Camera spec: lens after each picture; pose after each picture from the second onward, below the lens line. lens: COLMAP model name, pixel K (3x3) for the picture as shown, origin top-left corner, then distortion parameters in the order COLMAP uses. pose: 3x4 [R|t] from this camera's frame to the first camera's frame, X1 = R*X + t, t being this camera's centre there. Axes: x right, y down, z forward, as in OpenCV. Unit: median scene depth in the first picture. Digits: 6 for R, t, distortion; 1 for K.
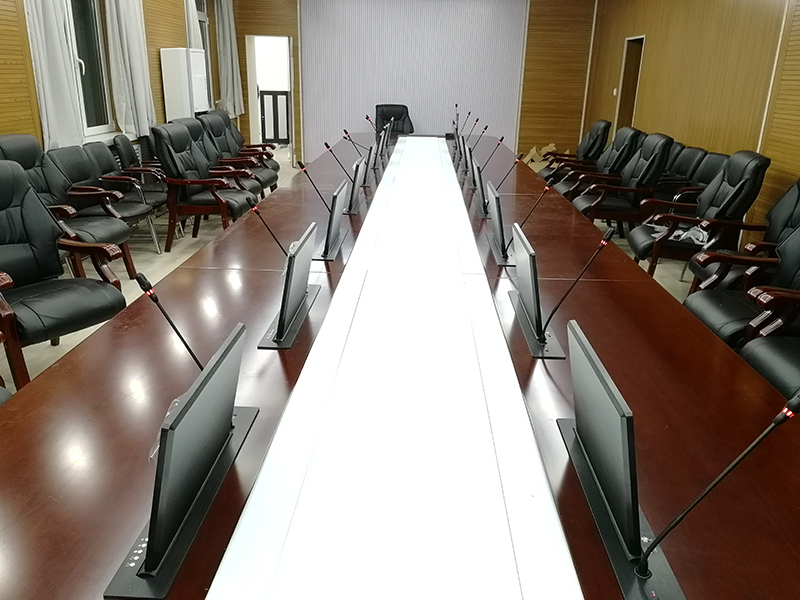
lens RADIAL K [[659.6, 0, 397.4], [0, 659.6, 301.9], [0, 0, 1]] dist [-0.015812, -0.014650]
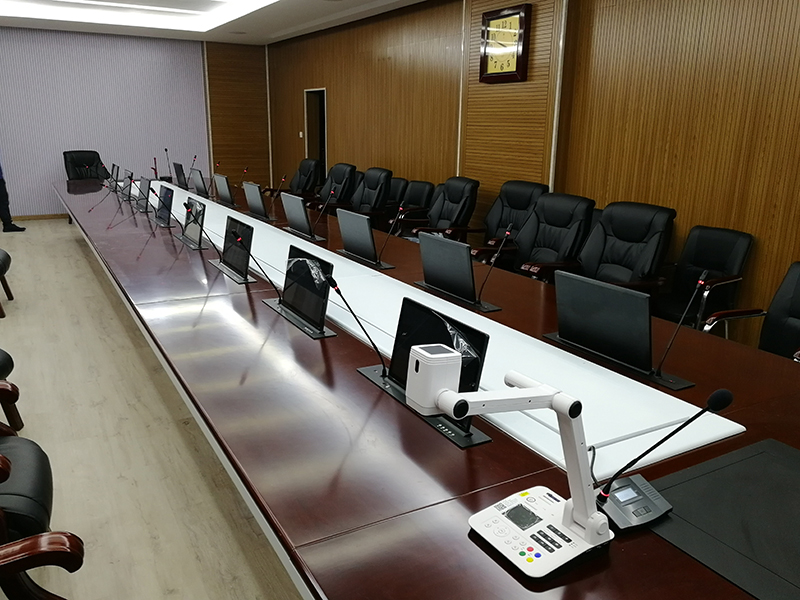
lens RADIAL K [[659.6, 0, 397.6], [0, 659.6, 301.8], [0, 0, 1]] dist [-0.015812, -0.014650]
pose [[0.839166, -0.142218, 0.524952, -0.212552], [0.172623, 0.984946, -0.009110, 0.011009], [-0.515753, 0.098264, 0.851083, -0.052405]]
